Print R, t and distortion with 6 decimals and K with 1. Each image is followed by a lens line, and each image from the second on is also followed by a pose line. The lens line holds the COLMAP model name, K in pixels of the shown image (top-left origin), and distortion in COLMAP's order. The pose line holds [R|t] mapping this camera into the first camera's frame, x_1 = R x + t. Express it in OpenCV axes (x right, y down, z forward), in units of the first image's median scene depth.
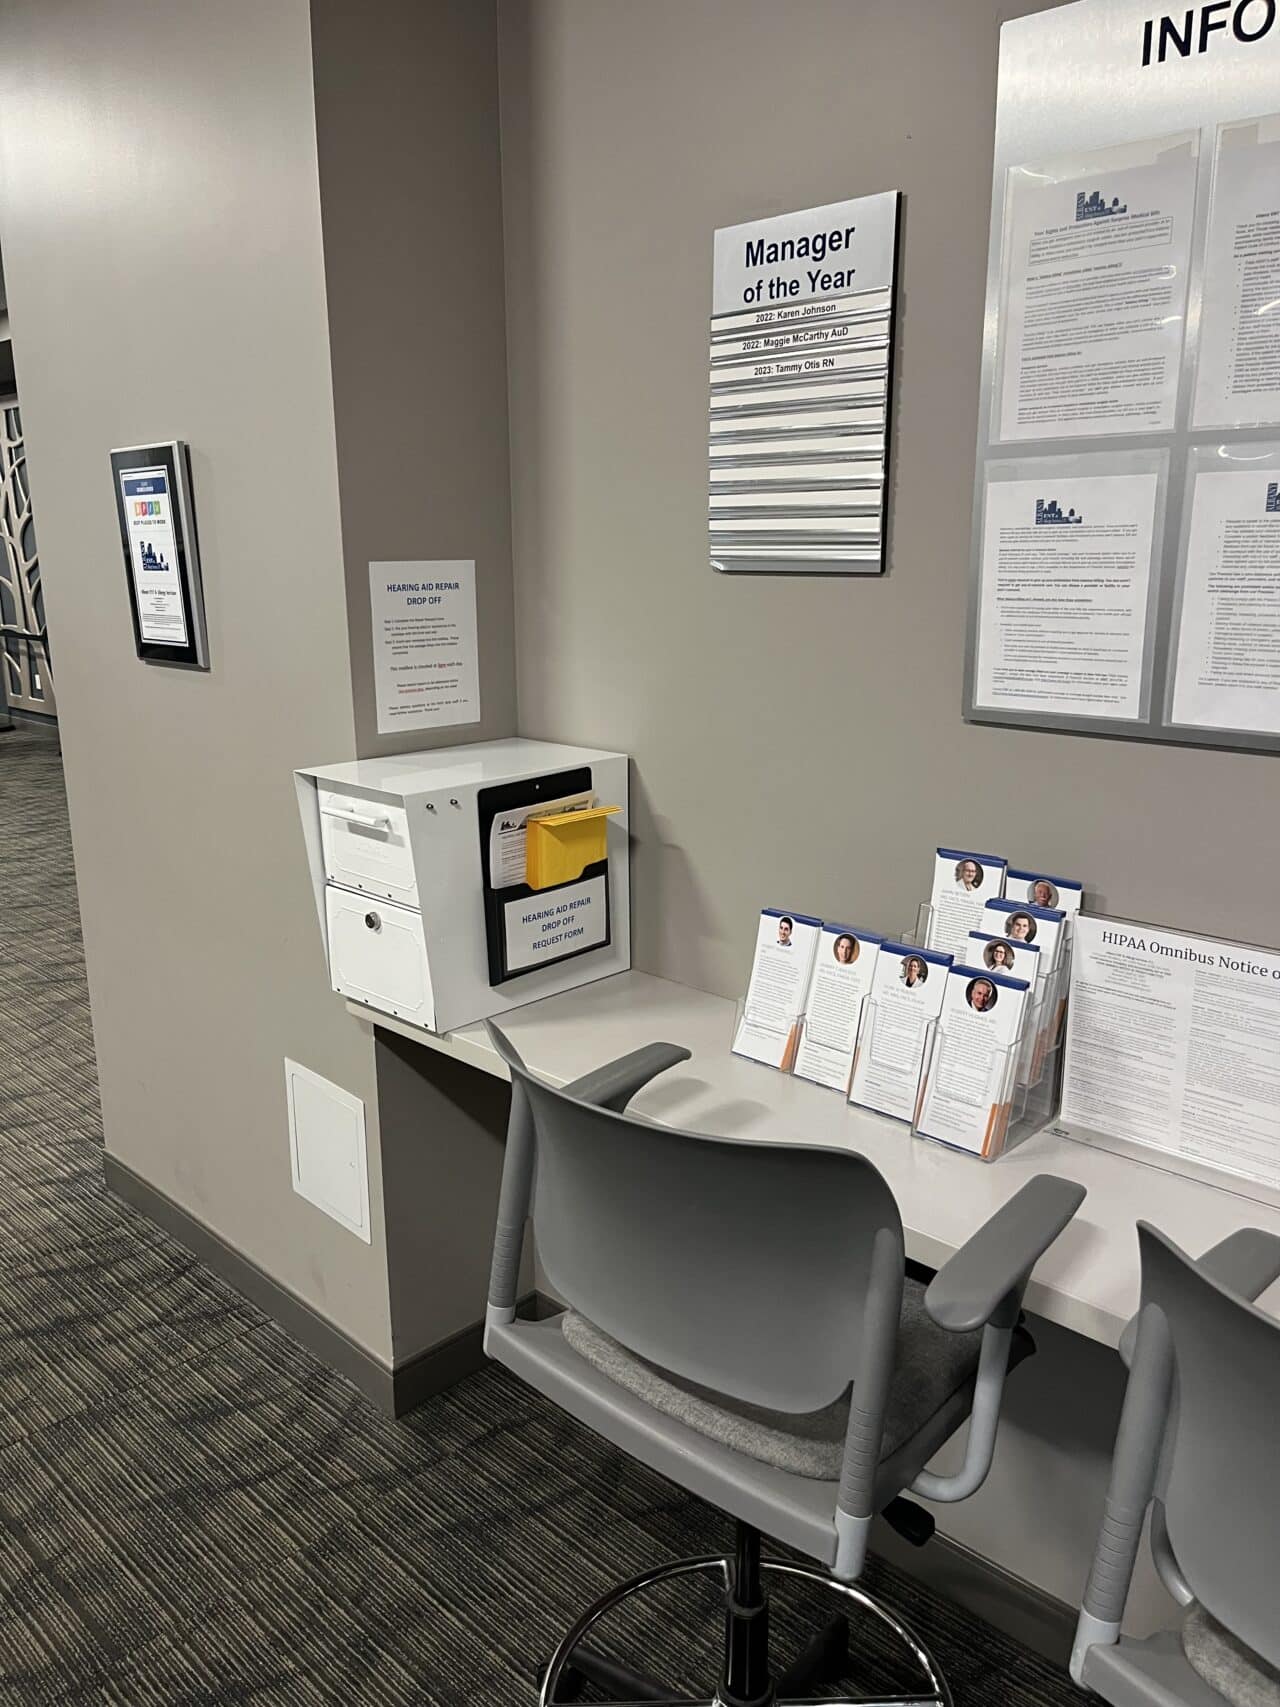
lens RADIAL K [[1285.0, 0, 639.8], [0, 1285.0, 853.7], [0, 0, 1]] dist [0.011619, -0.000220]
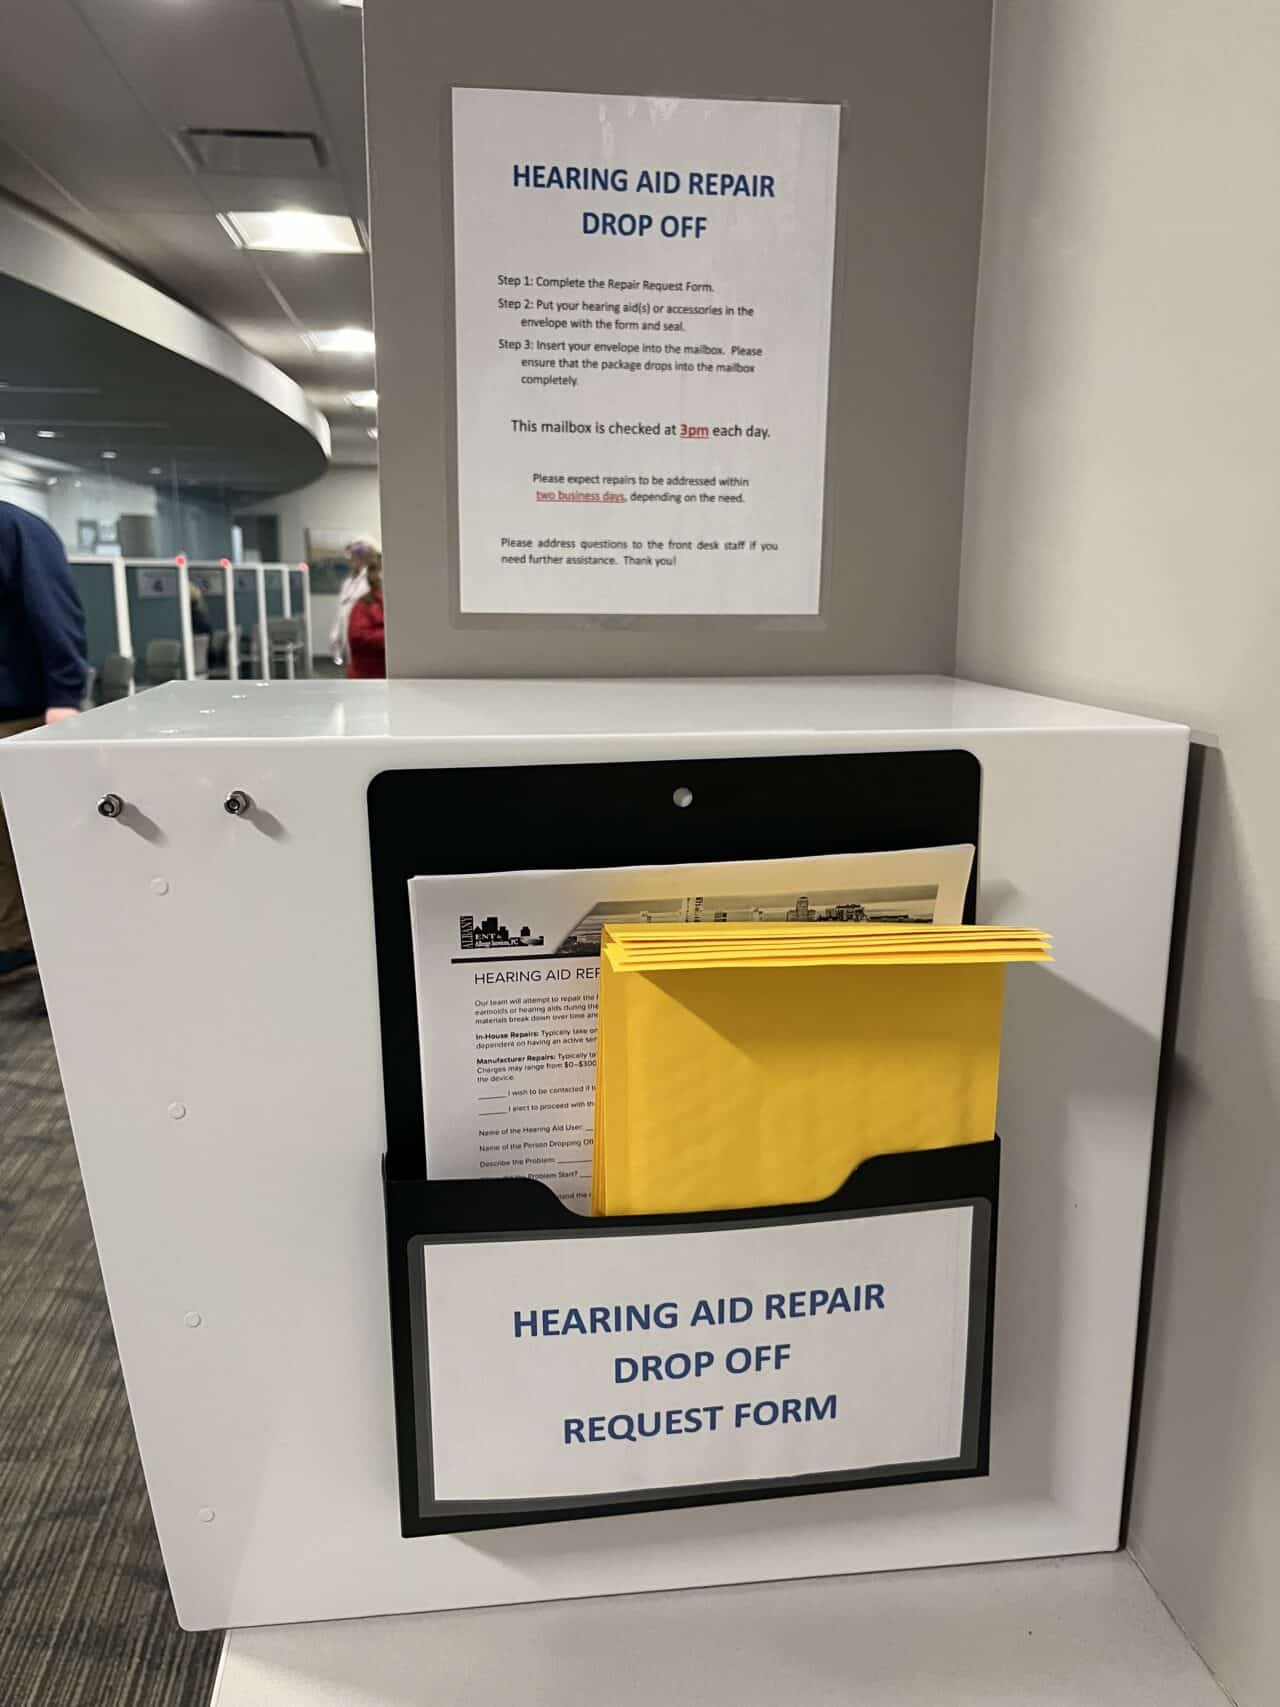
lens RADIAL K [[1285.0, 0, 637.2], [0, 1285.0, 861.3], [0, 0, 1]] dist [0.011619, -0.000220]
pose [[0.776328, 0.141565, -0.614227, 0.061784], [-0.158472, 0.986989, 0.027183, -0.043026], [0.610084, 0.076235, 0.788661, 0.764013]]
